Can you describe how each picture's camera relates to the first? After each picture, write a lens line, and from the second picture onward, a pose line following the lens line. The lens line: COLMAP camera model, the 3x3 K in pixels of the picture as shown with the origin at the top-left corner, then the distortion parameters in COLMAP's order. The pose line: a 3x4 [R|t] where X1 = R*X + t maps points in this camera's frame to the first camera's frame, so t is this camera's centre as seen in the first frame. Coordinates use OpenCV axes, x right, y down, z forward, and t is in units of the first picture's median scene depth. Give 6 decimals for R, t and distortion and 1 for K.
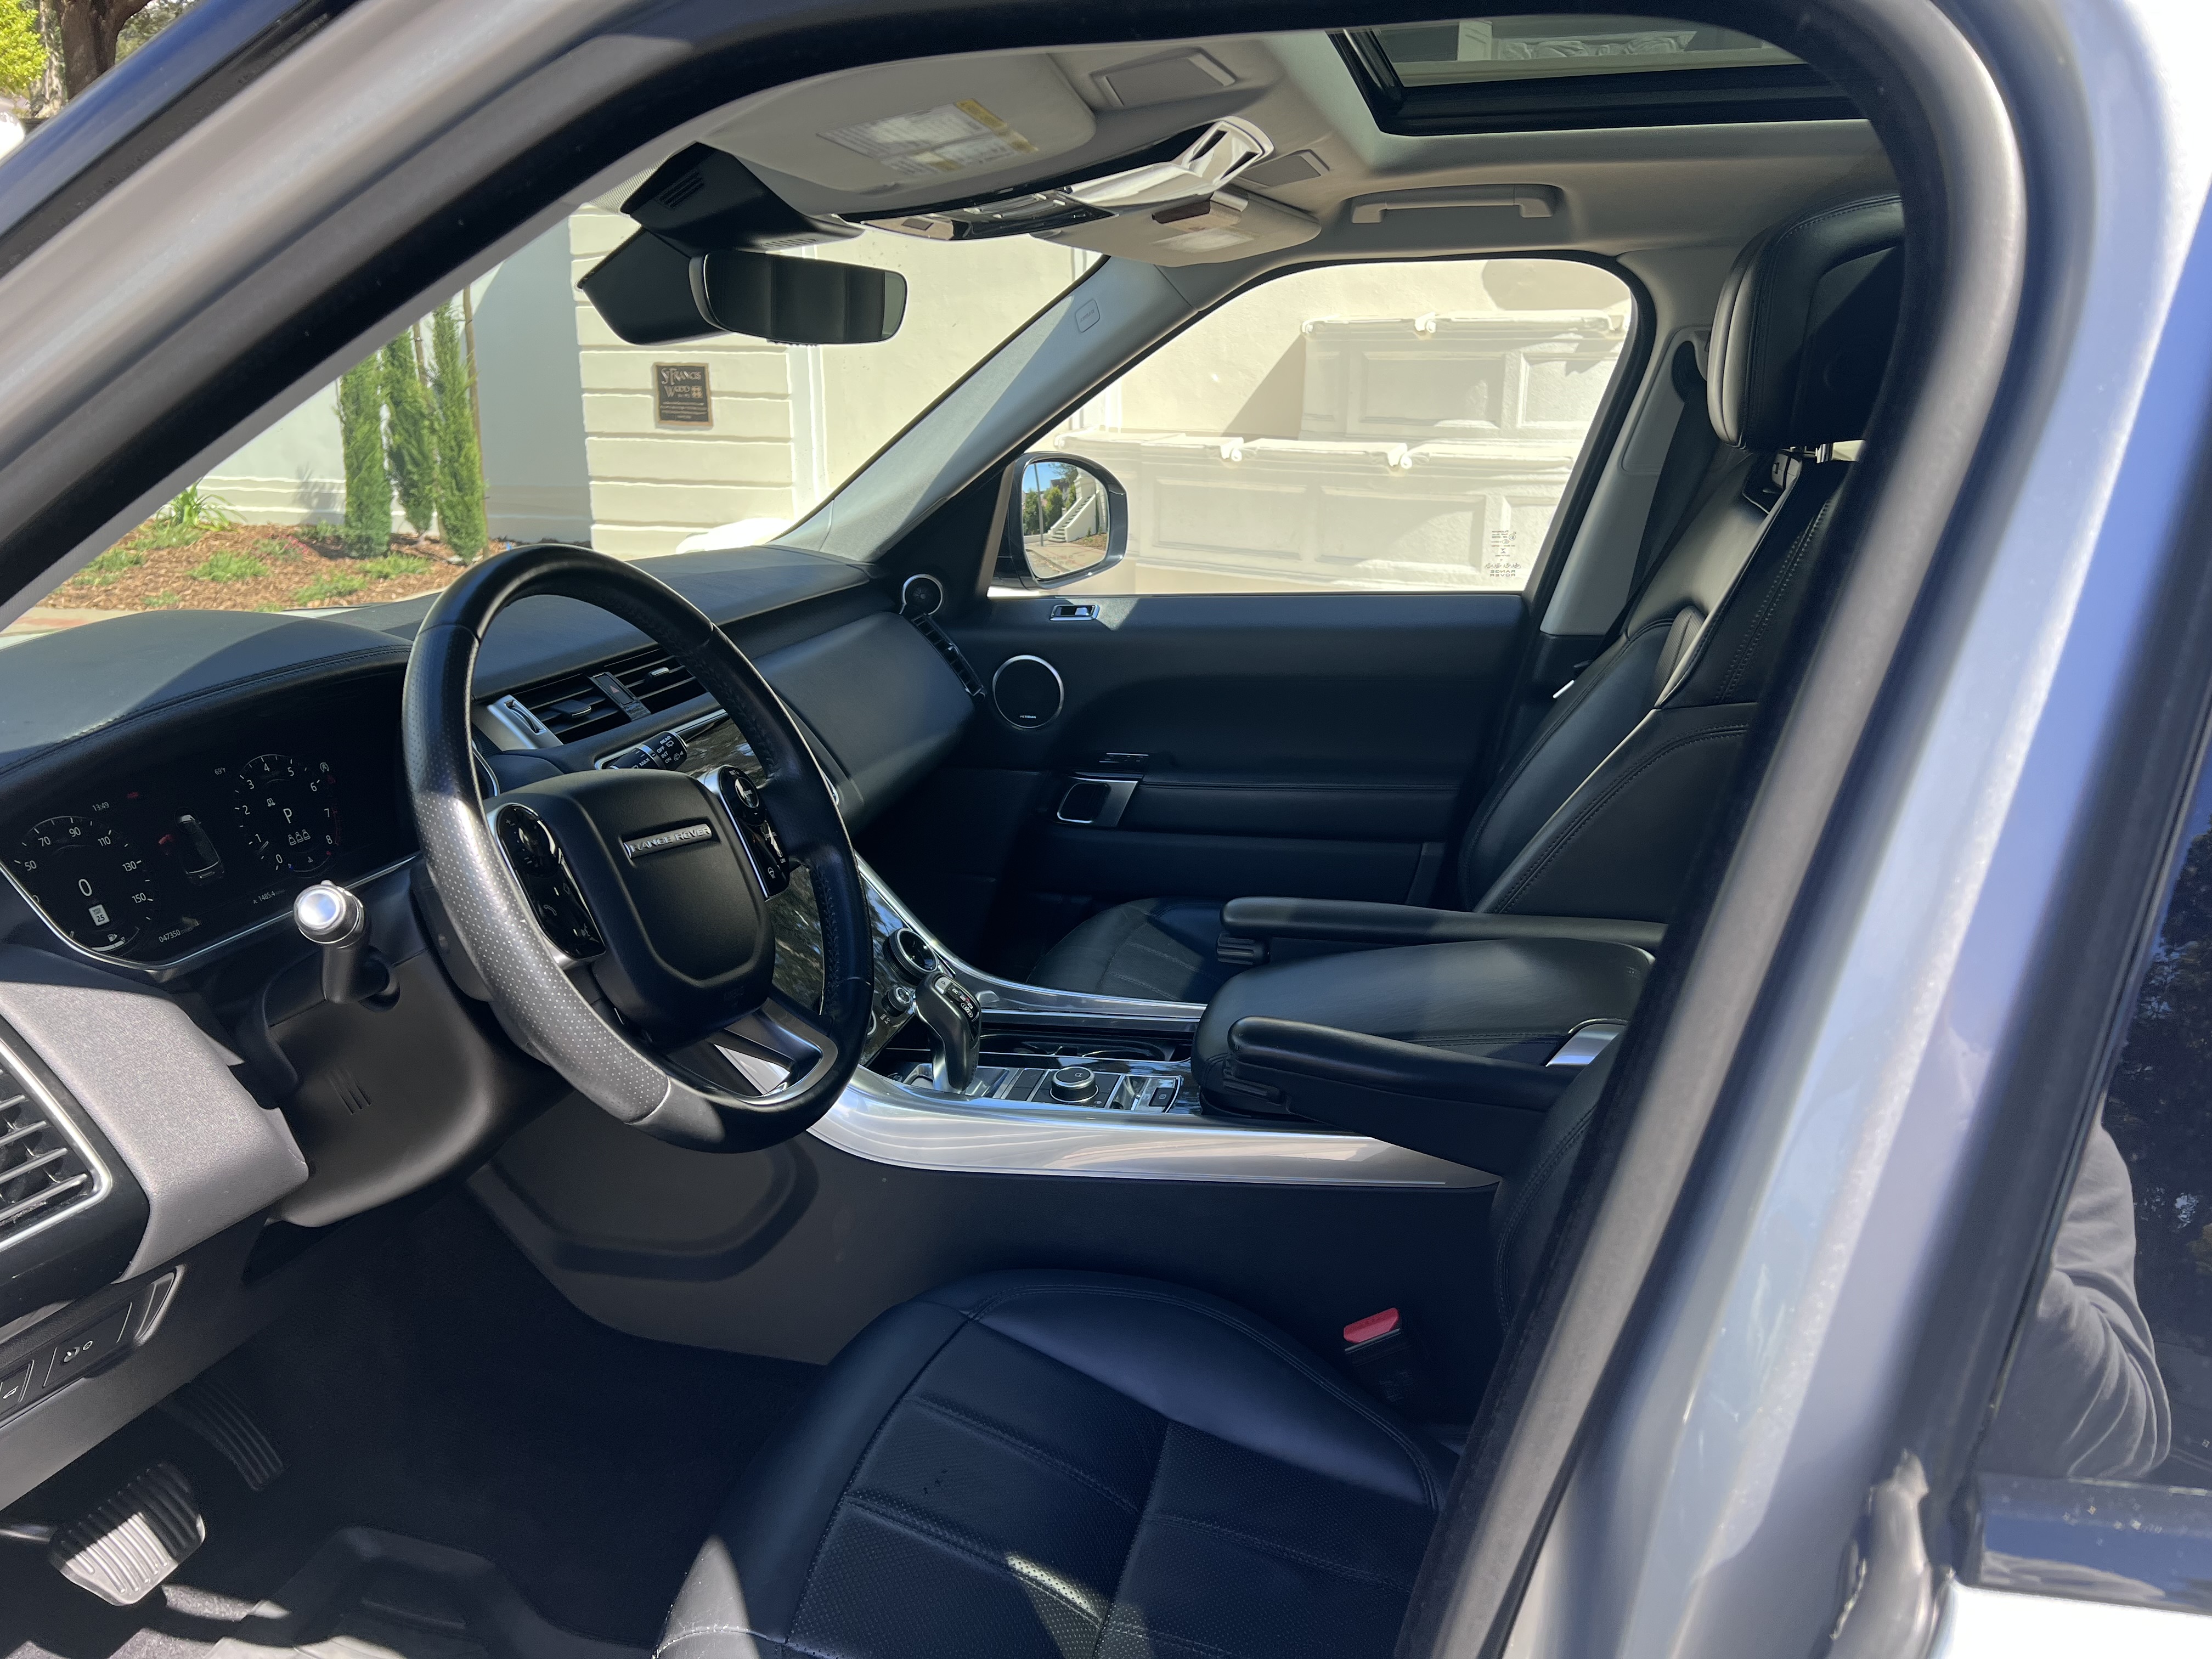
lens RADIAL K [[1636.2, 0, 1106.0], [0, 1636.2, 829.5], [0, 0, 1]] dist [0.004976, 0.001797]
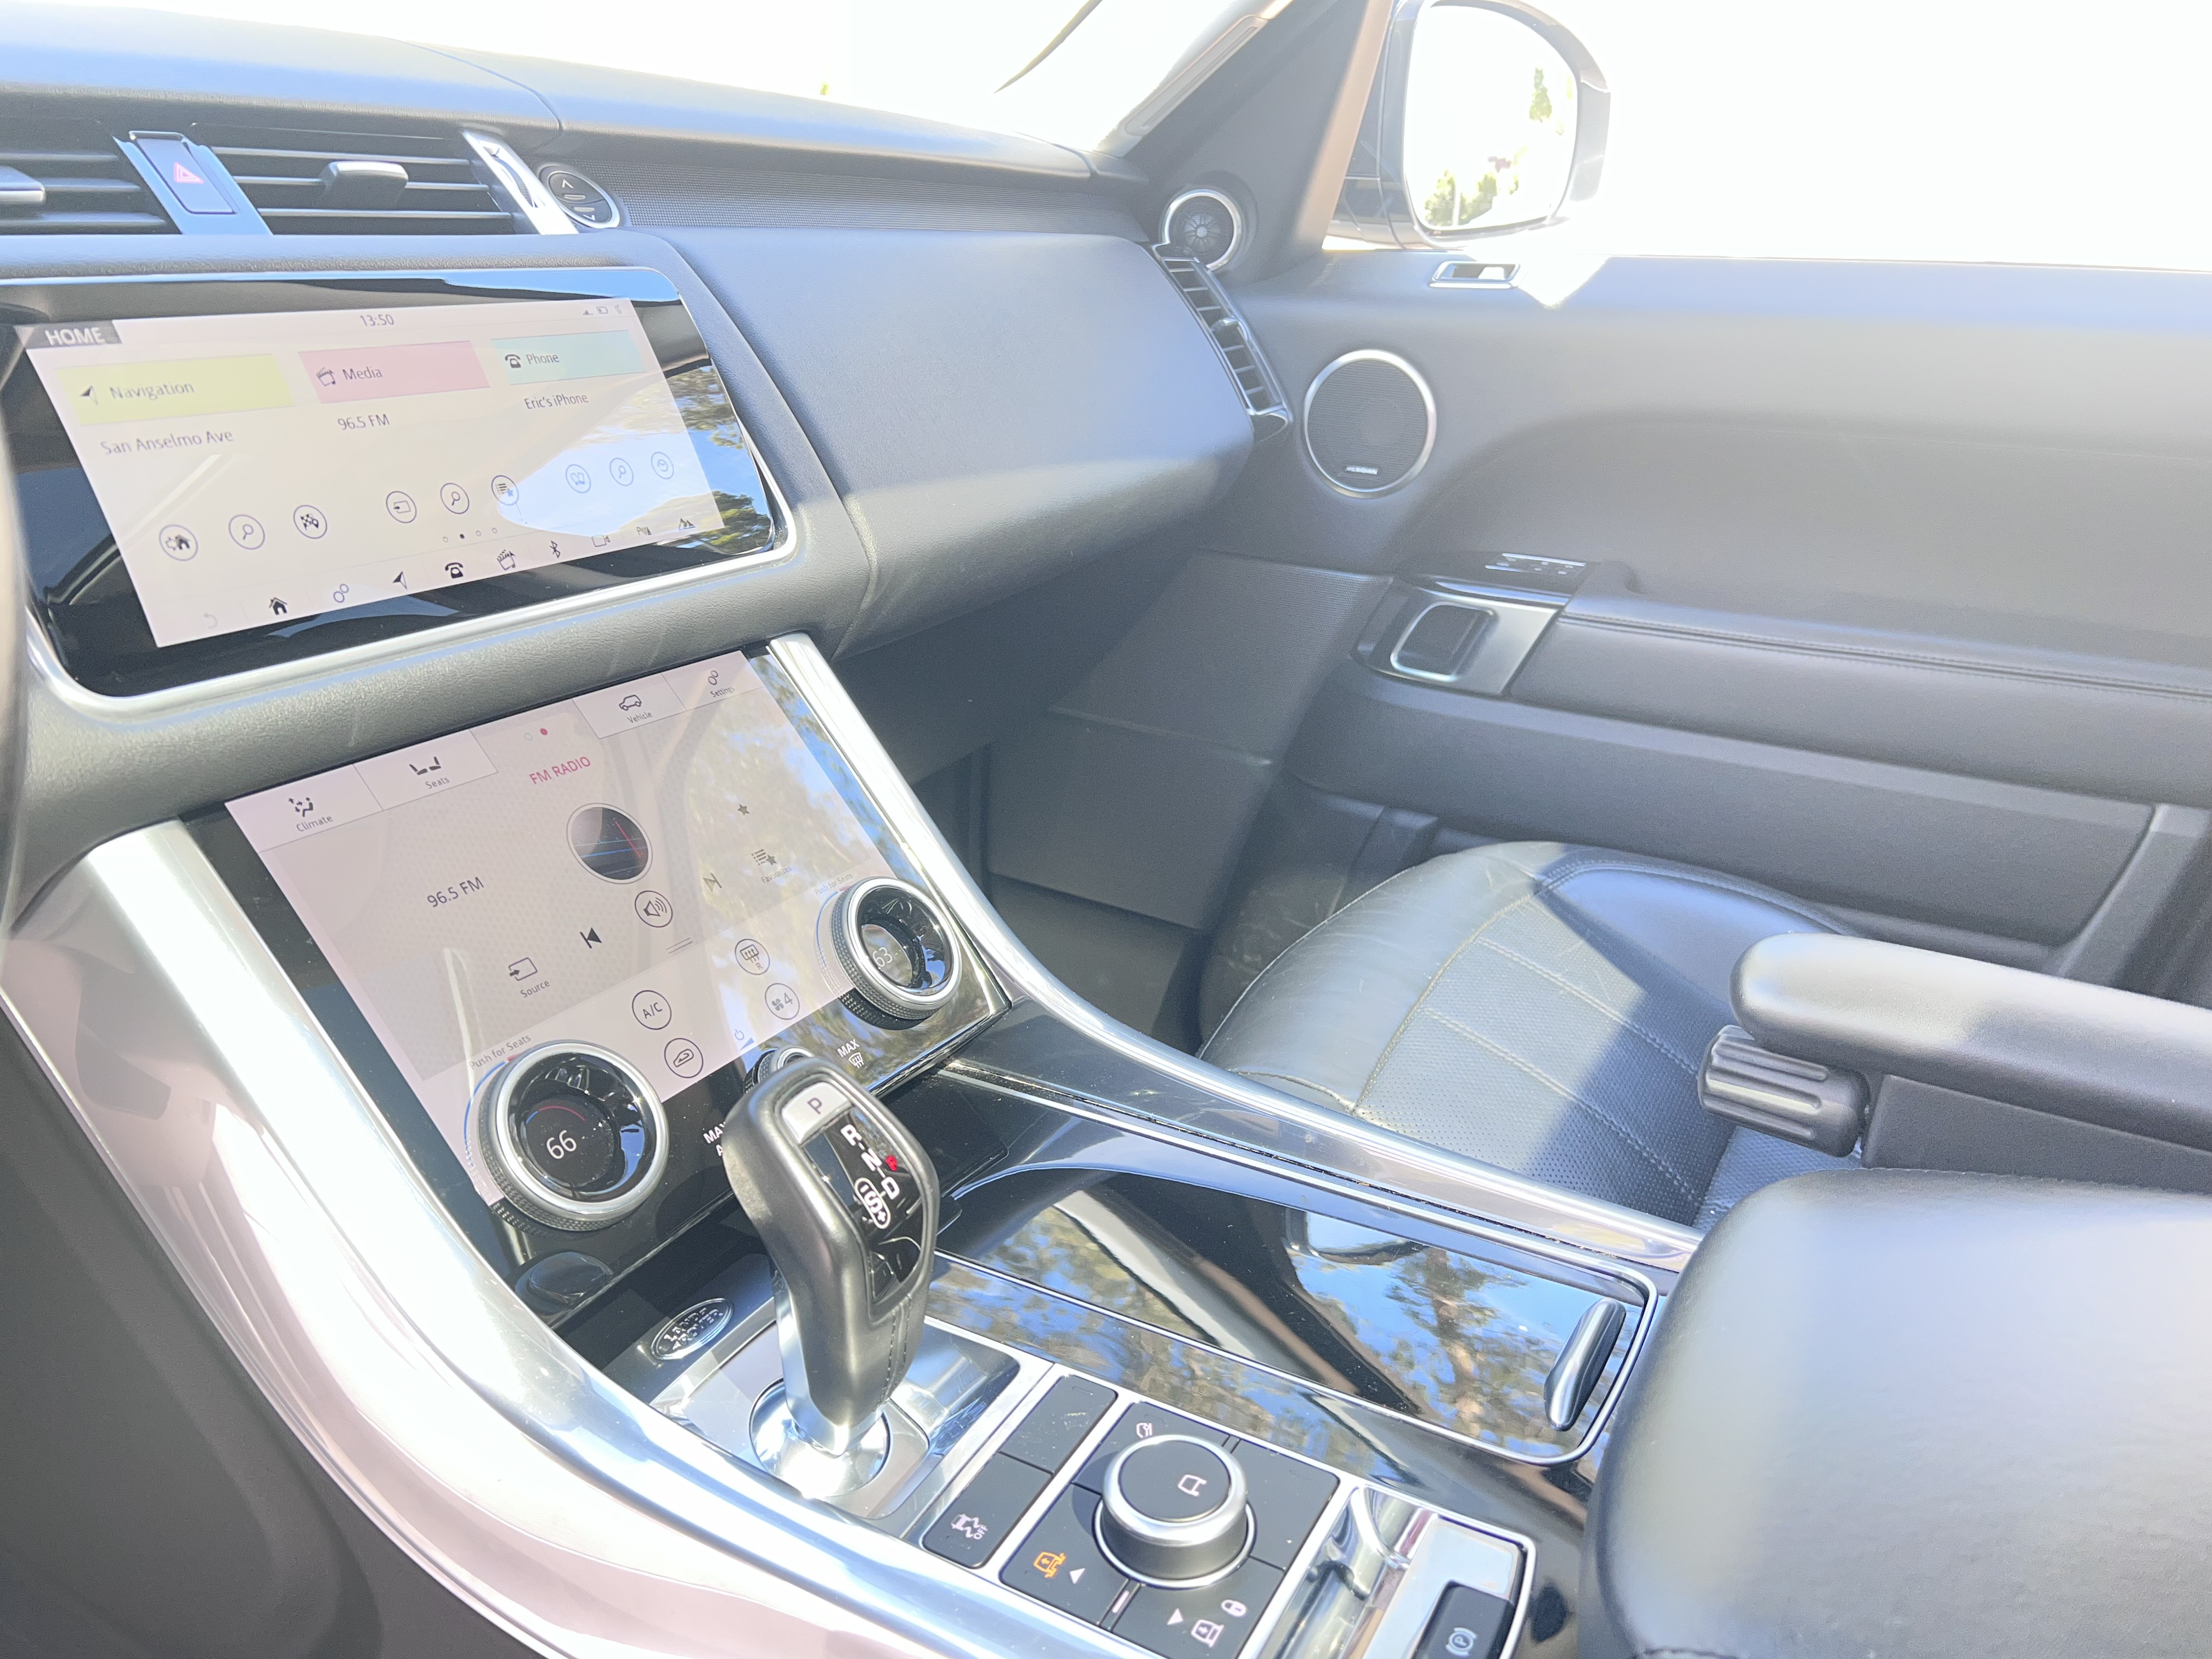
lens RADIAL K [[1659.6, 0, 1043.3], [0, 1659.6, 829.6], [0, 0, 1]] dist [-0.000850, -0.000970]
pose [[0.954559, 0.142675, -0.261652, 0.012450], [-0.117518, 0.987018, 0.109475, 0.000342], [0.273875, -0.073752, 0.958933, 0.453162]]
